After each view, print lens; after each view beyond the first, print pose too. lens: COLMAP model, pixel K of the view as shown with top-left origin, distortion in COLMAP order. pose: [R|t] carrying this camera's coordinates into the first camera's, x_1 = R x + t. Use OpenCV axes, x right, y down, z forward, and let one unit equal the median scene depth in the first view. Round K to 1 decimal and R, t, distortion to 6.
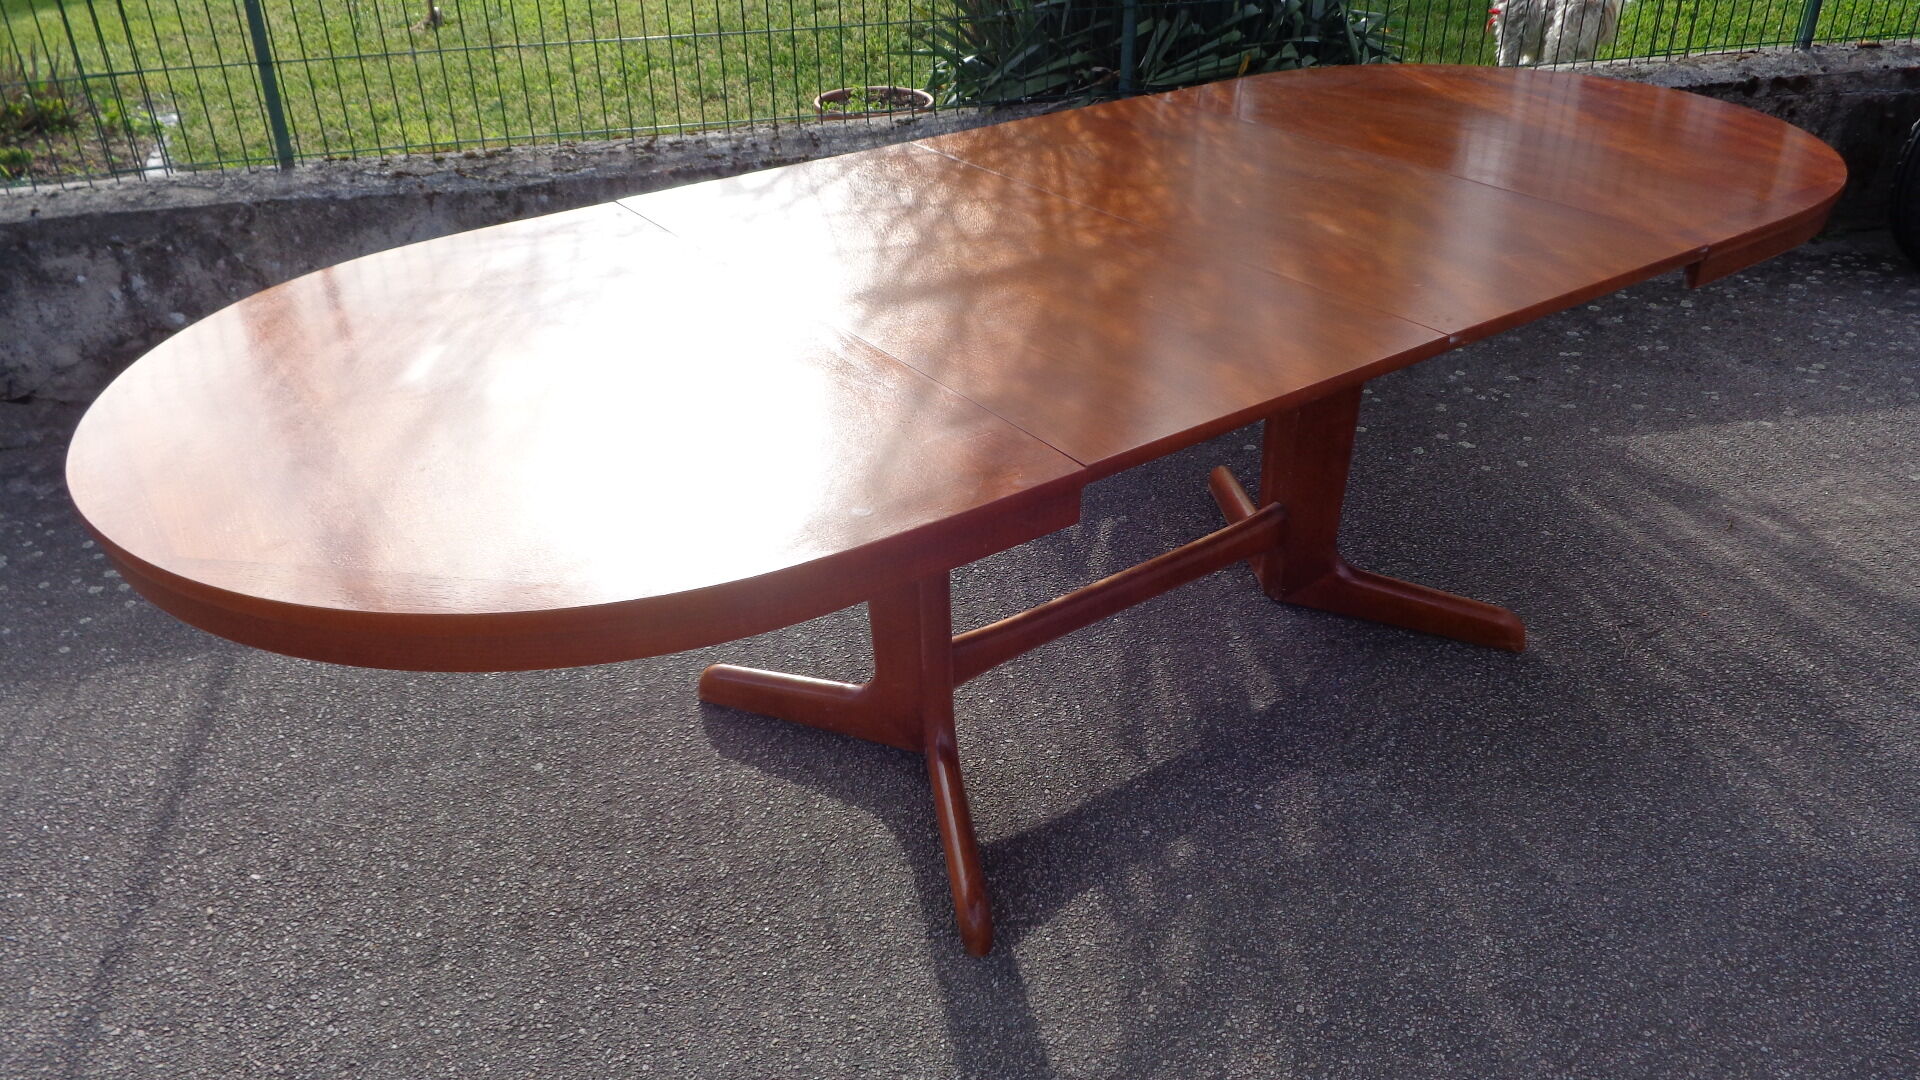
lens RADIAL K [[1434.6, 0, 966.5], [0, 1434.6, 546.4], [0, 0, 1]] dist [-0.006333, -0.005985]
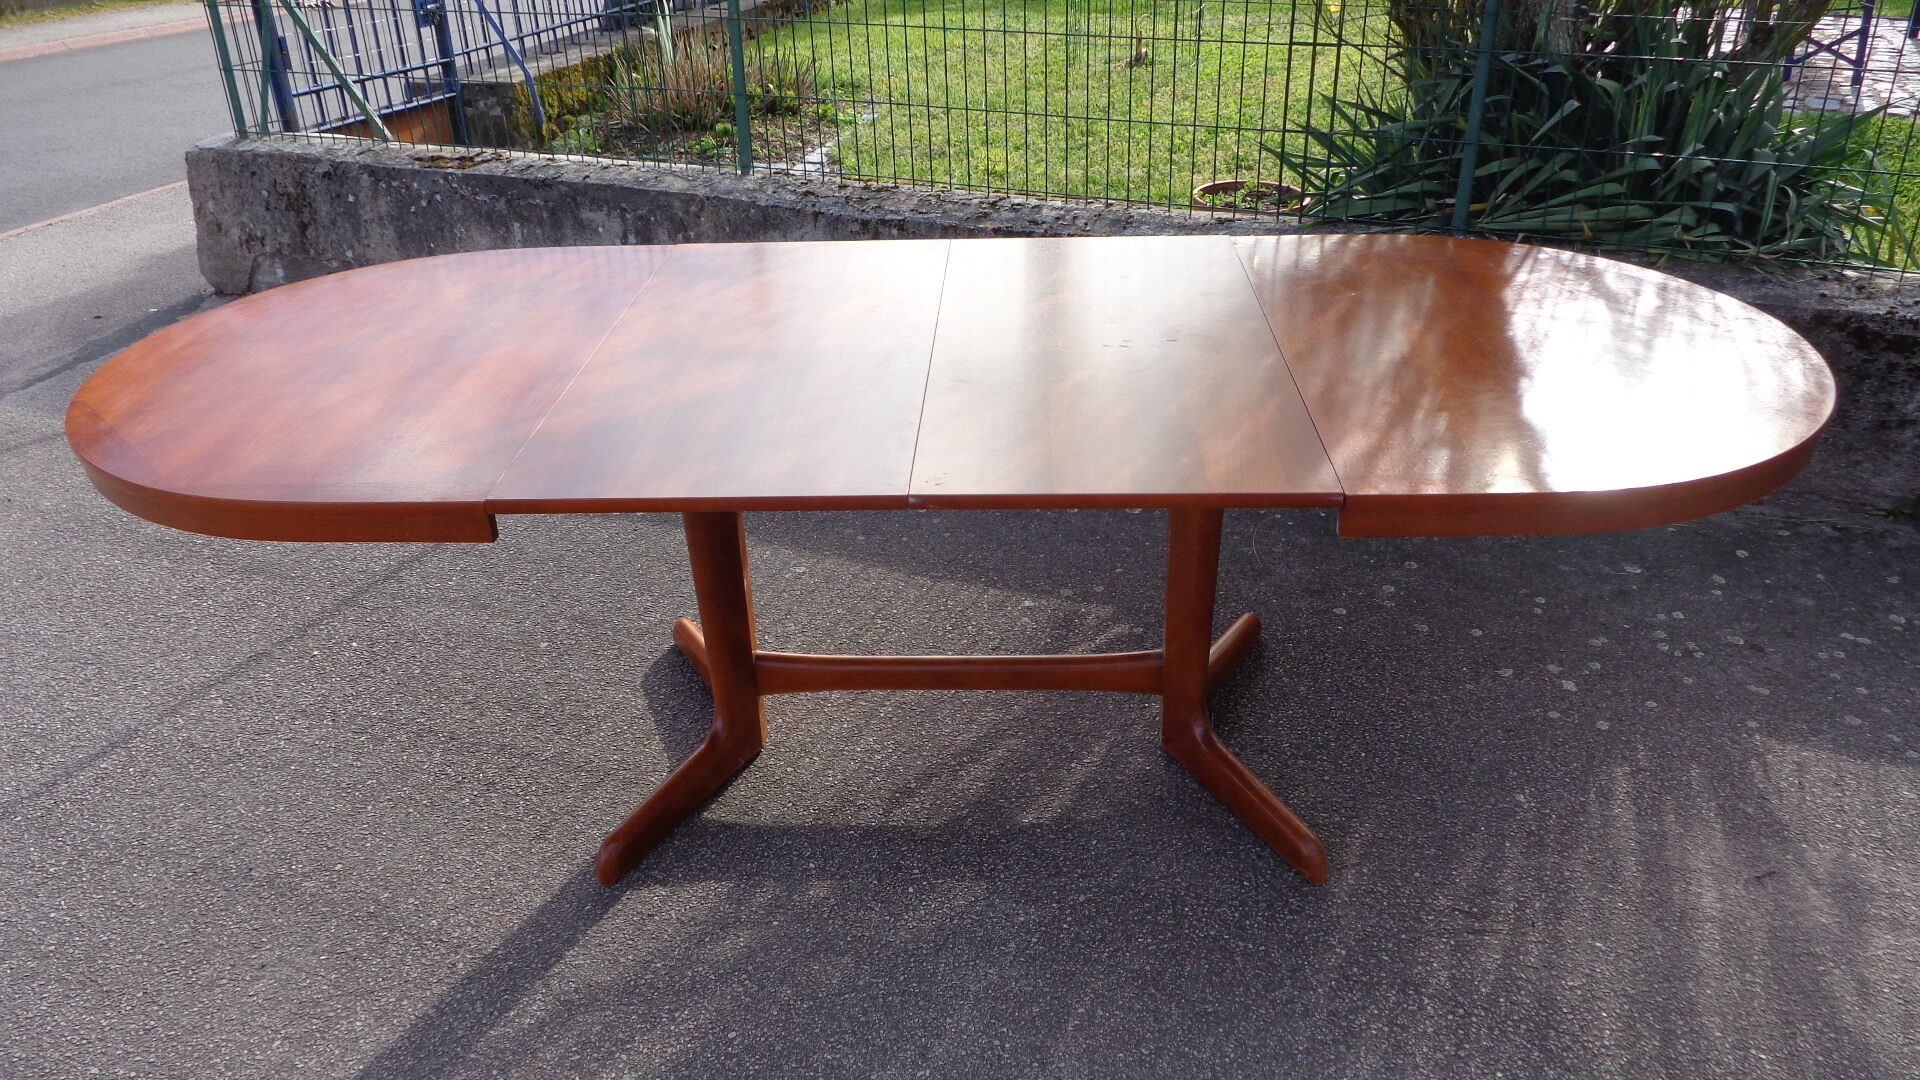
lens RADIAL K [[1434.6, 0, 959.6], [0, 1434.6, 535.7], [0, 0, 1]] dist [-0.006333, -0.005985]
pose [[0.792015, 0.287082, -0.538791, 0.481356], [-0.297122, 0.952225, 0.070607, -0.105021], [0.533320, 0.104165, 0.839476, 0.051504]]
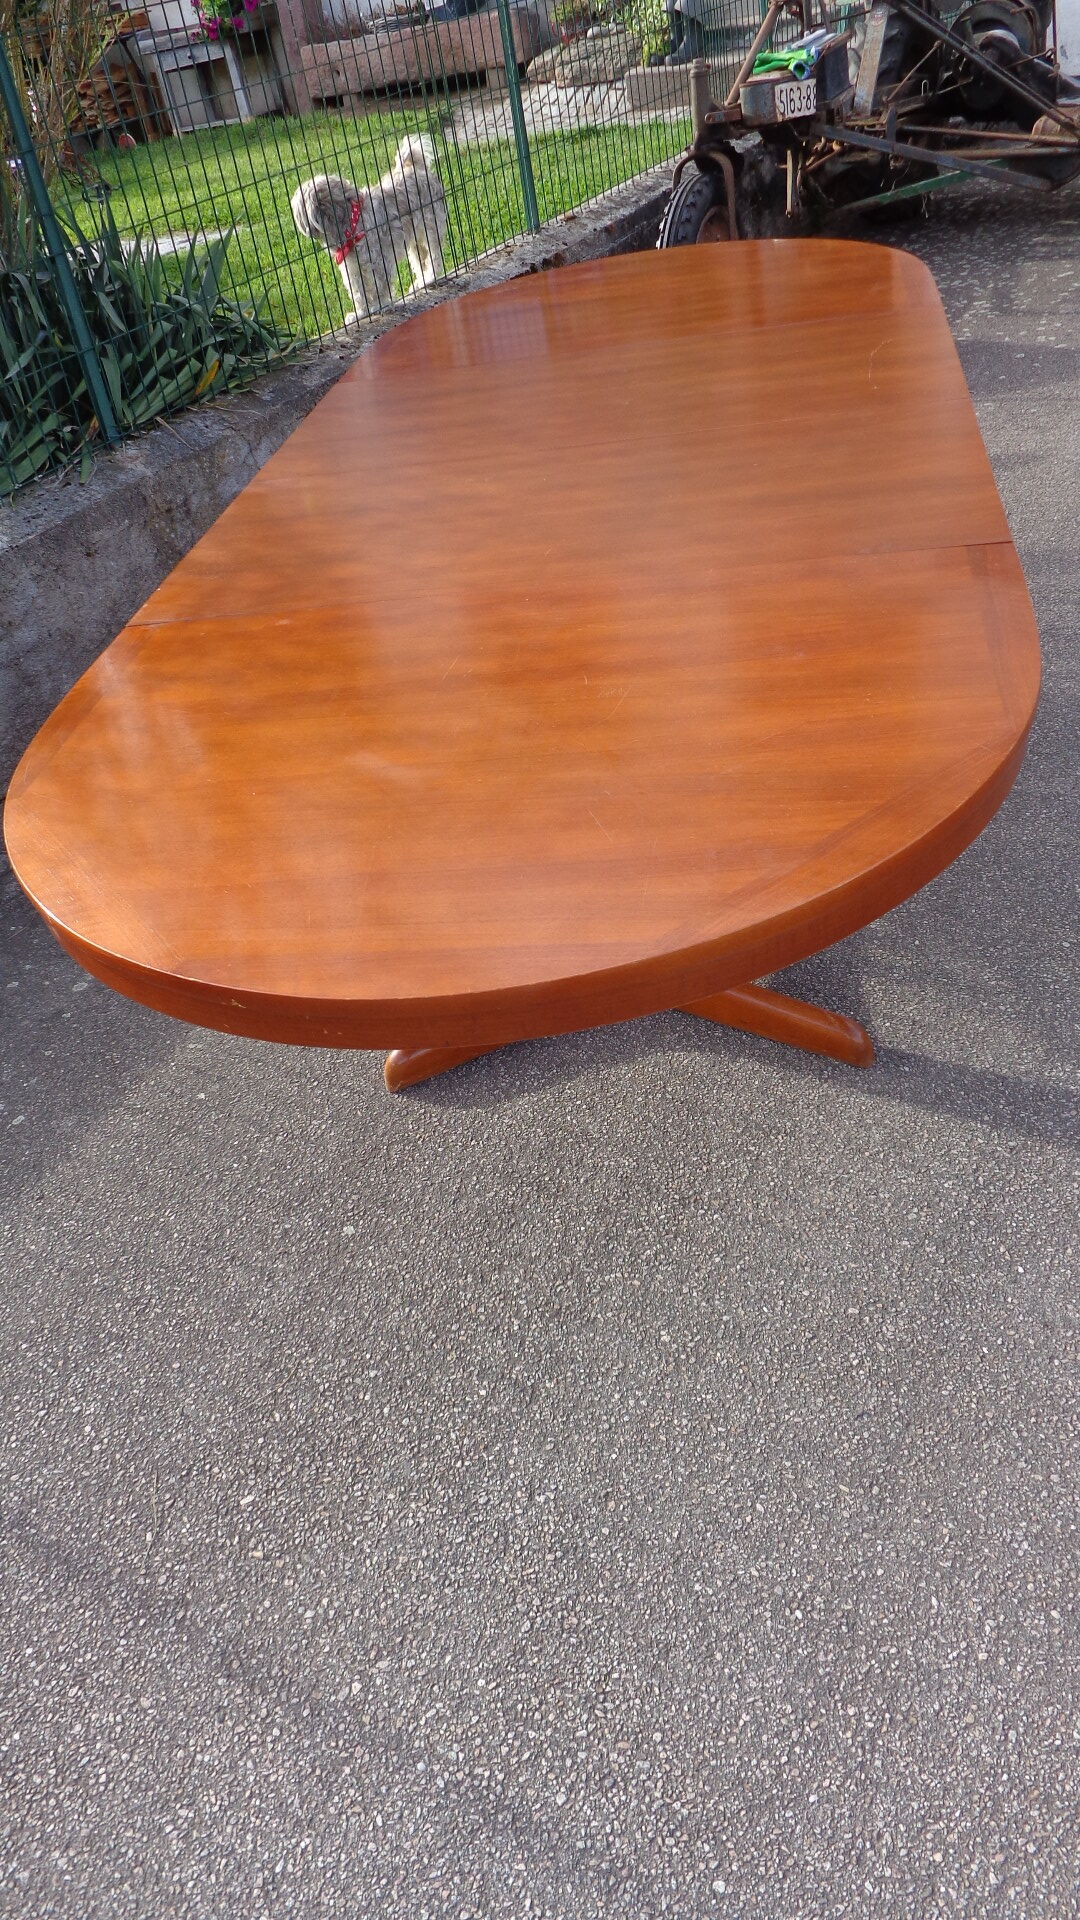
lens RADIAL K [[1434.6, 0, 530.0], [0, 1434.6, 959.9], [0, 0, 1]] dist [-0.006333, -0.005985]
pose [[0.688193, -0.504384, 0.521523, -0.419164], [0.486352, 0.854113, 0.184262, -0.072214], [-0.538379, 0.126836, 0.833103, 0.108903]]
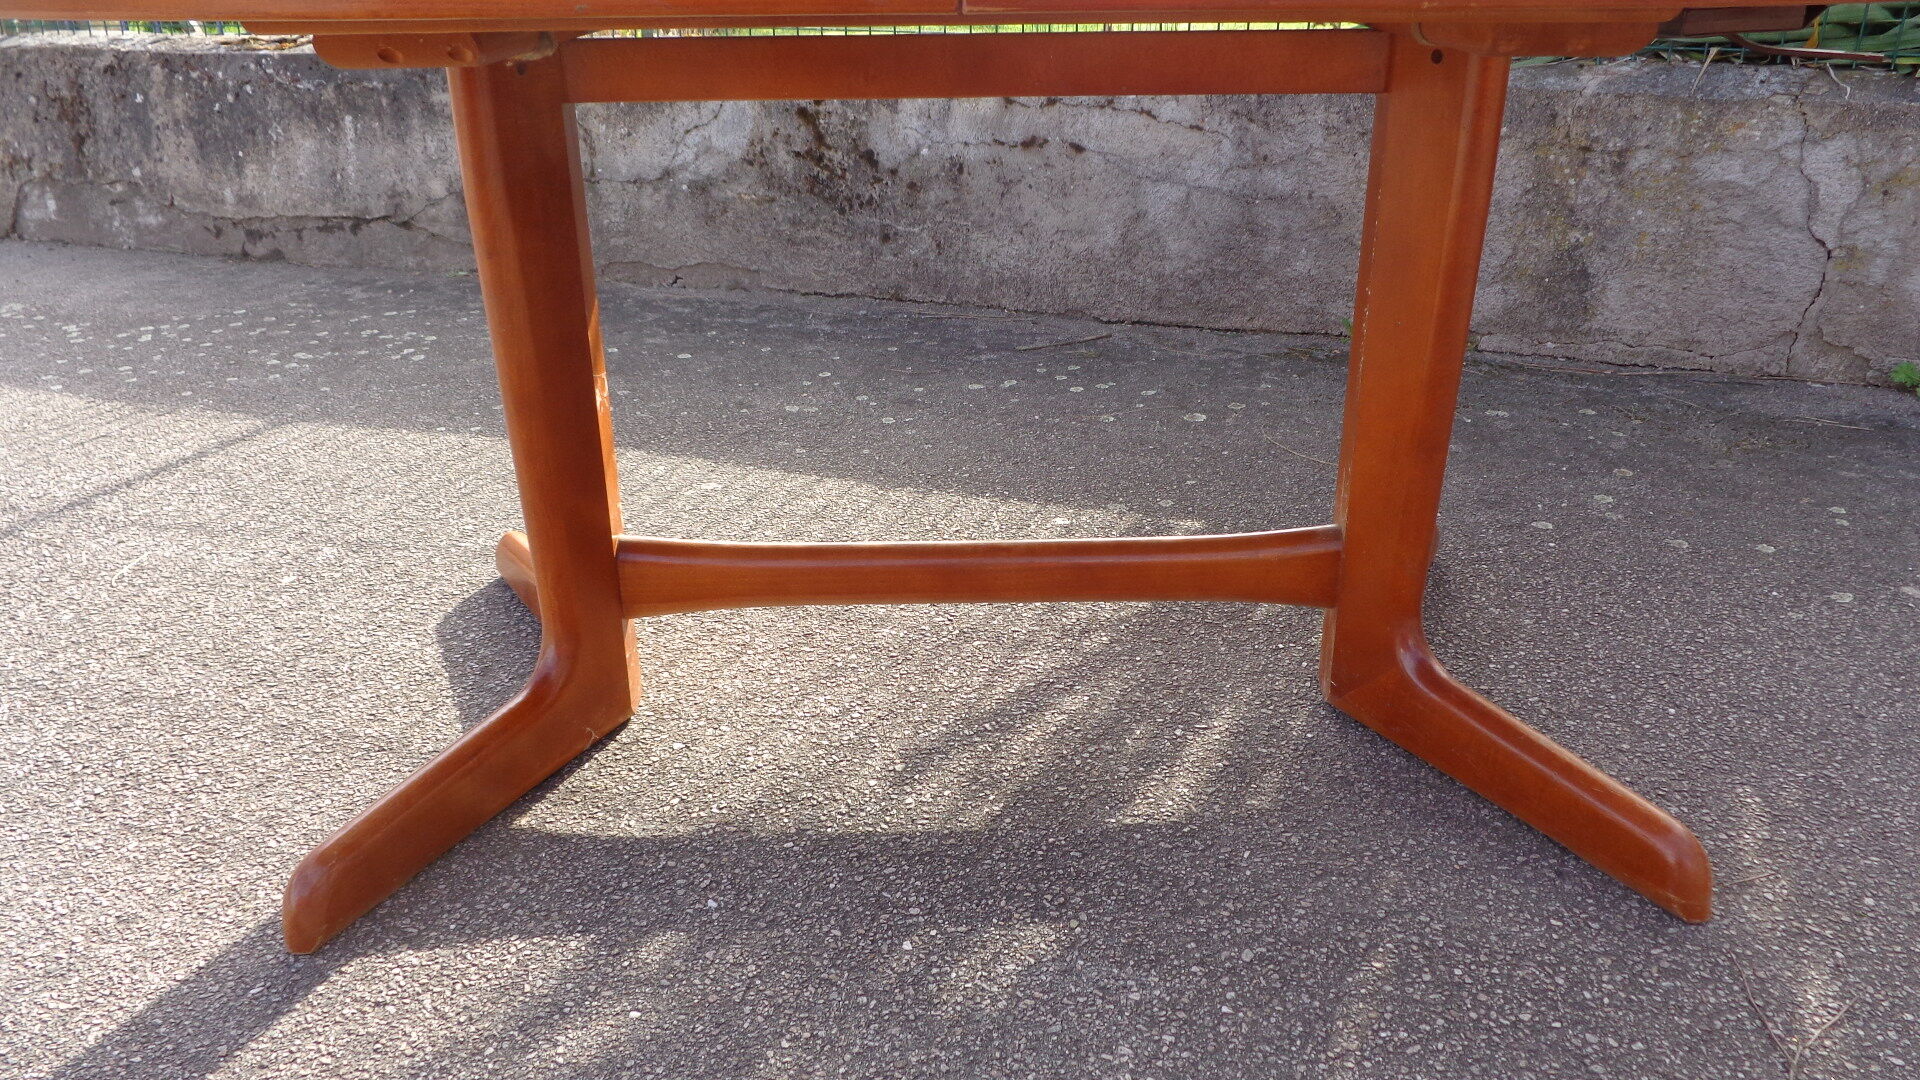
lens RADIAL K [[1434.6, 0, 963.5], [0, 1434.6, 542.1], [0, 0, 1]] dist [-0.006333, -0.005985]
pose [[0.819900, 0.243247, -0.518262, 0.306827], [-0.296167, 0.954919, -0.020348, 0.023370], [0.489949, 0.170176, 0.854980, 0.329693]]
